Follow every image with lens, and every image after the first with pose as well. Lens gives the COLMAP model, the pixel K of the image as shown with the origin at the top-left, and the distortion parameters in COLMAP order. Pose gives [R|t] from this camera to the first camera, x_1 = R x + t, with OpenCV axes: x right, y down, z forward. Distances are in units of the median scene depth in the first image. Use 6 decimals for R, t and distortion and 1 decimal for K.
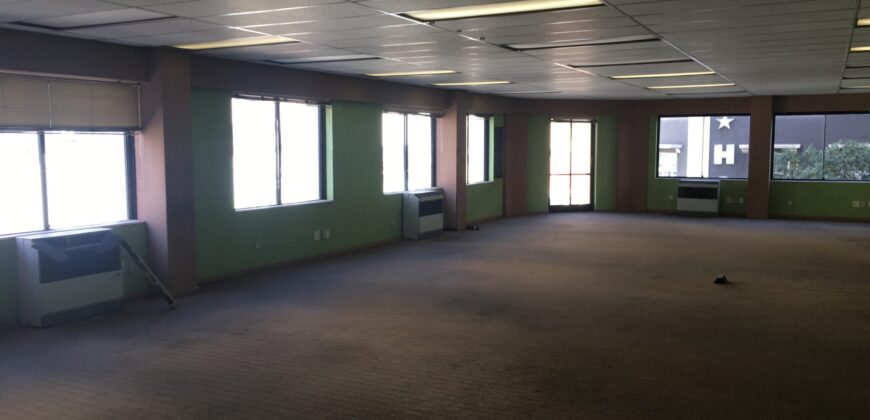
lens RADIAL K [[730.1, 0, 435.0], [0, 730.1, 210.0], [0, 0, 1]] dist [0.016191, -0.000521]
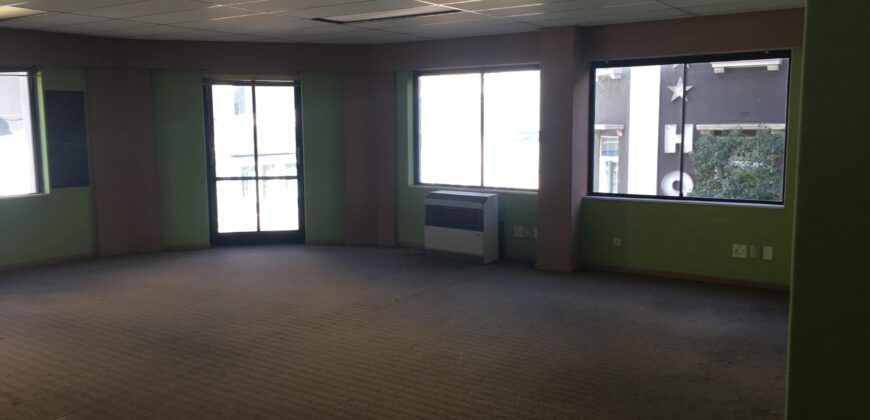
lens RADIAL K [[730.1, 0, 435.0], [0, 730.1, 210.0], [0, 0, 1]] dist [0.016191, -0.000521]
pose [[0.993007, 0.011969, -0.117448, 0.388180], [-0.008747, 0.999572, 0.027907, -0.041061], [0.117732, -0.026685, 0.992687, 0.455629]]
